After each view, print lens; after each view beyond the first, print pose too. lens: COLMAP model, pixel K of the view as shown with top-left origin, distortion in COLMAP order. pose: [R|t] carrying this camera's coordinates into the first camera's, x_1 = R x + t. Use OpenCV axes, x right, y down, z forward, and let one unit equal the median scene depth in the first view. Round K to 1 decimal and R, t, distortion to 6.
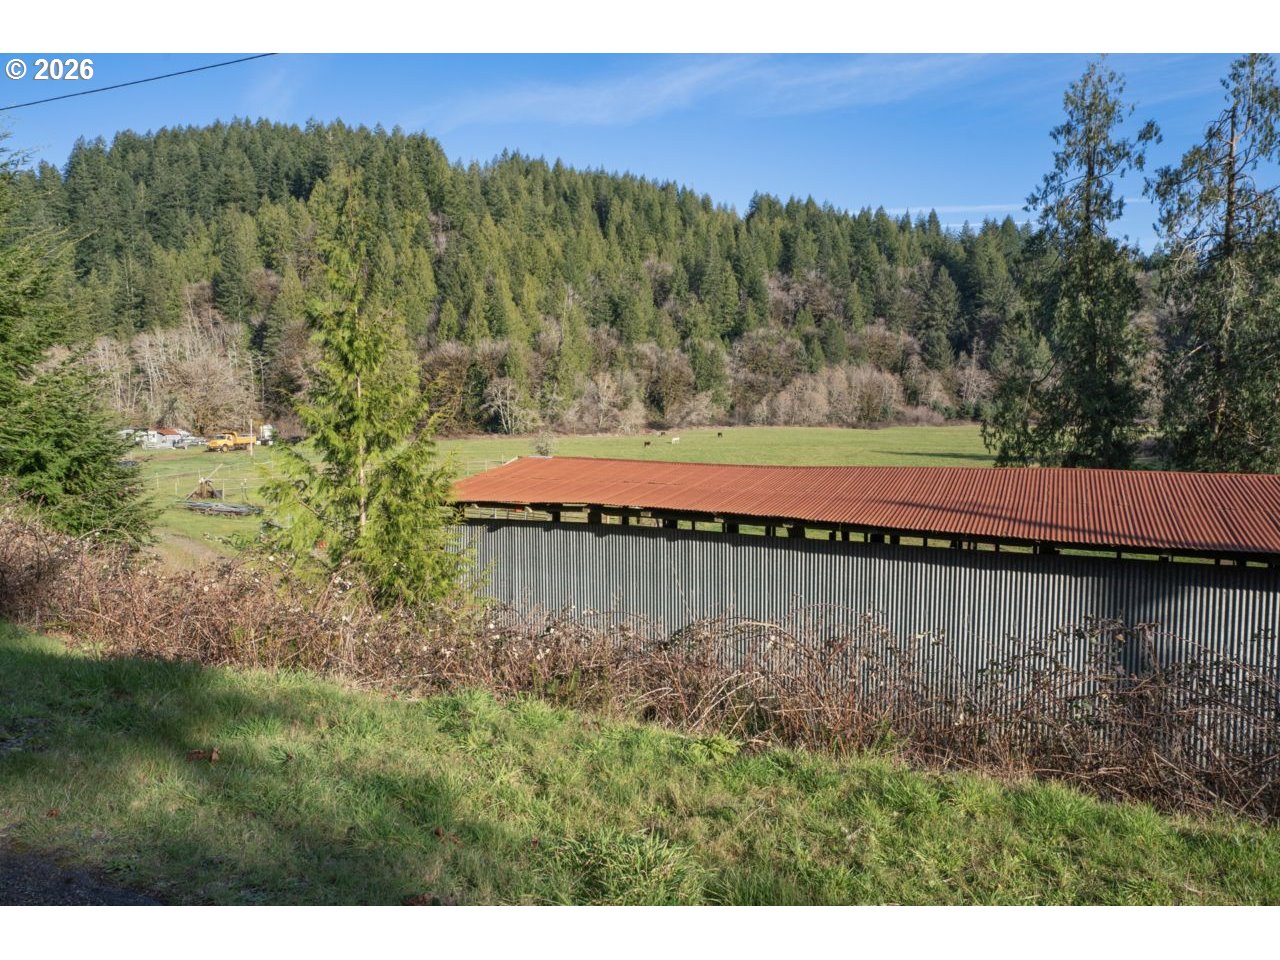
lens RADIAL K [[841.7, 0, 634.0], [0, 841.7, 458.3], [0, 0, 1]] dist [0.029828, -0.005455]
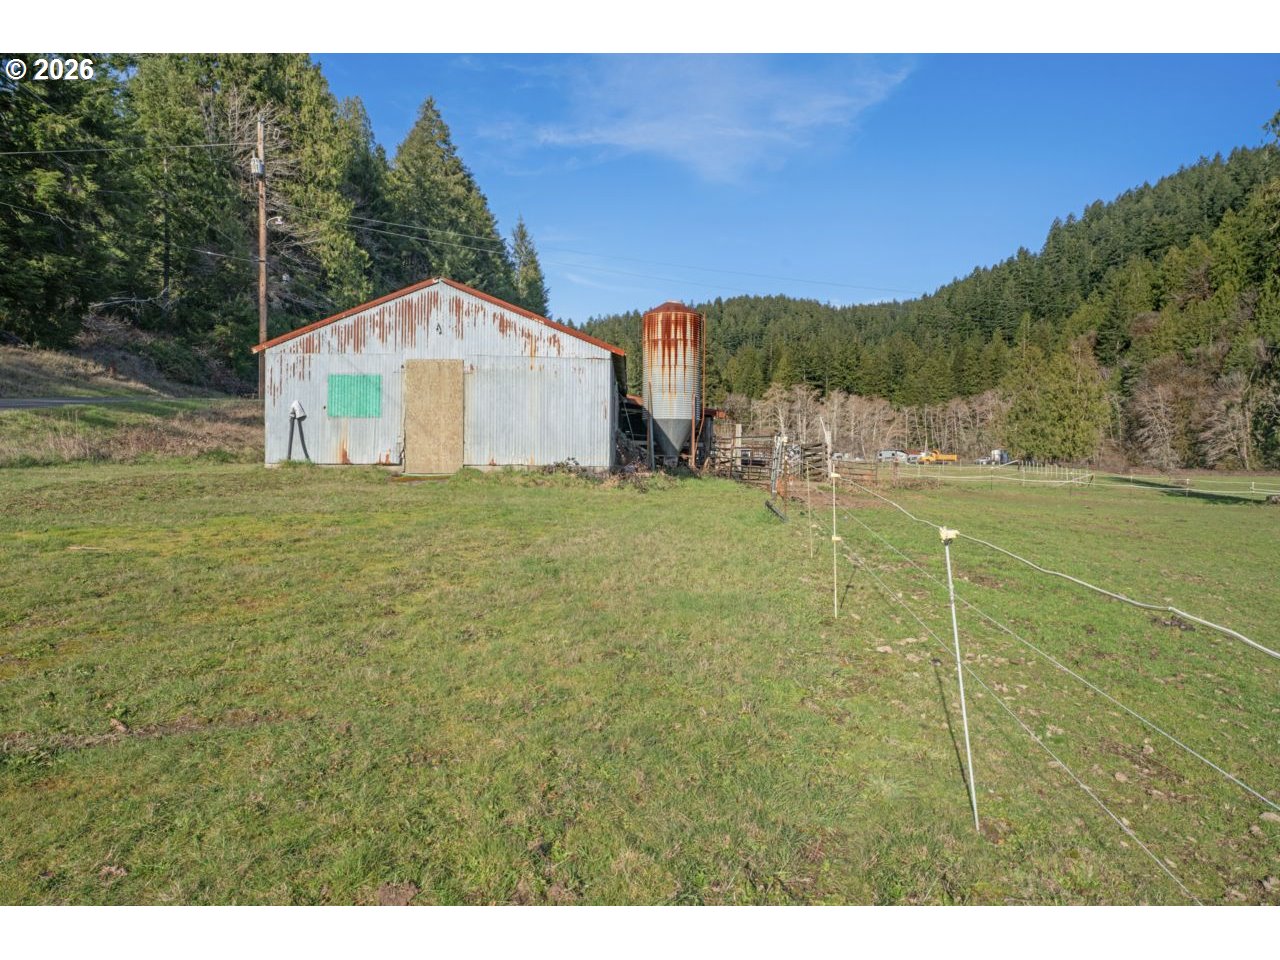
lens RADIAL K [[841.7, 0, 634.0], [0, 841.7, 458.3], [0, 0, 1]] dist [0.029828, -0.005455]
pose [[0.455866, 0.006272, -0.890026, 0.143914], [-0.058748, 0.998007, -0.023058, 0.011610], [0.888108, 0.062799, 0.455325, -0.016418]]
